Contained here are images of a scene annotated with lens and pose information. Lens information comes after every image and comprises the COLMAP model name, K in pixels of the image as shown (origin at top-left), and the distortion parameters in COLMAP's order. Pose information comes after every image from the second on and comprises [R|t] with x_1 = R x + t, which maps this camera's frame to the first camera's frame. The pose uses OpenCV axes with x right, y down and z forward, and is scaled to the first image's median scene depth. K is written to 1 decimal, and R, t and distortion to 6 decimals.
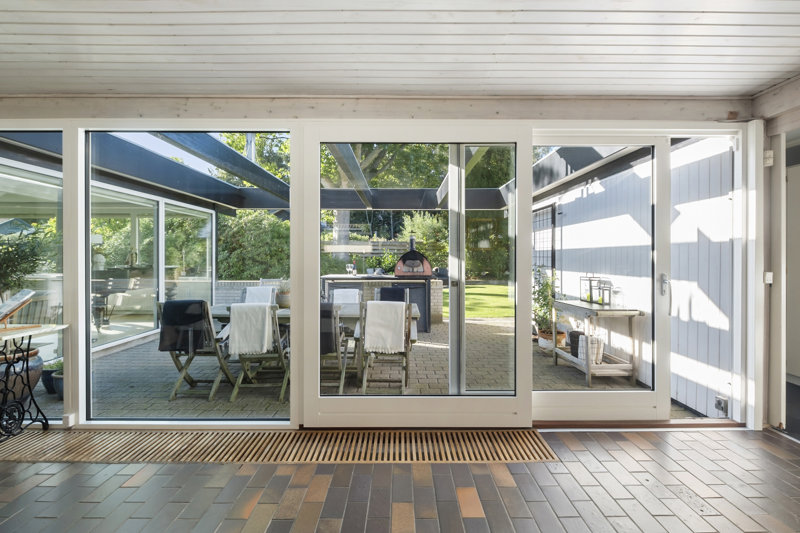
lens RADIAL K [[356.0, 0, 400.7], [0, 356.0, 257.4], [0, 0, 1]] dist [-0.002237, -0.000212]
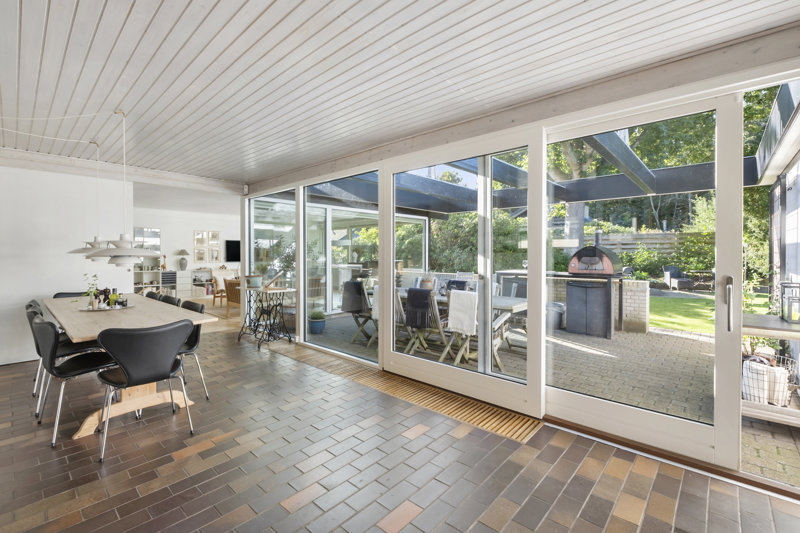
lens RADIAL K [[353.0, 0, 400.0], [0, 353.0, 266.5], [0, 0, 1]] dist [-0.001734, -0.000219]
pose [[0.737268, 0.023328, -0.675197, 0.727609], [0.003228, 0.999271, 0.038050, -0.009425], [0.675593, -0.030232, 0.736655, -0.027182]]
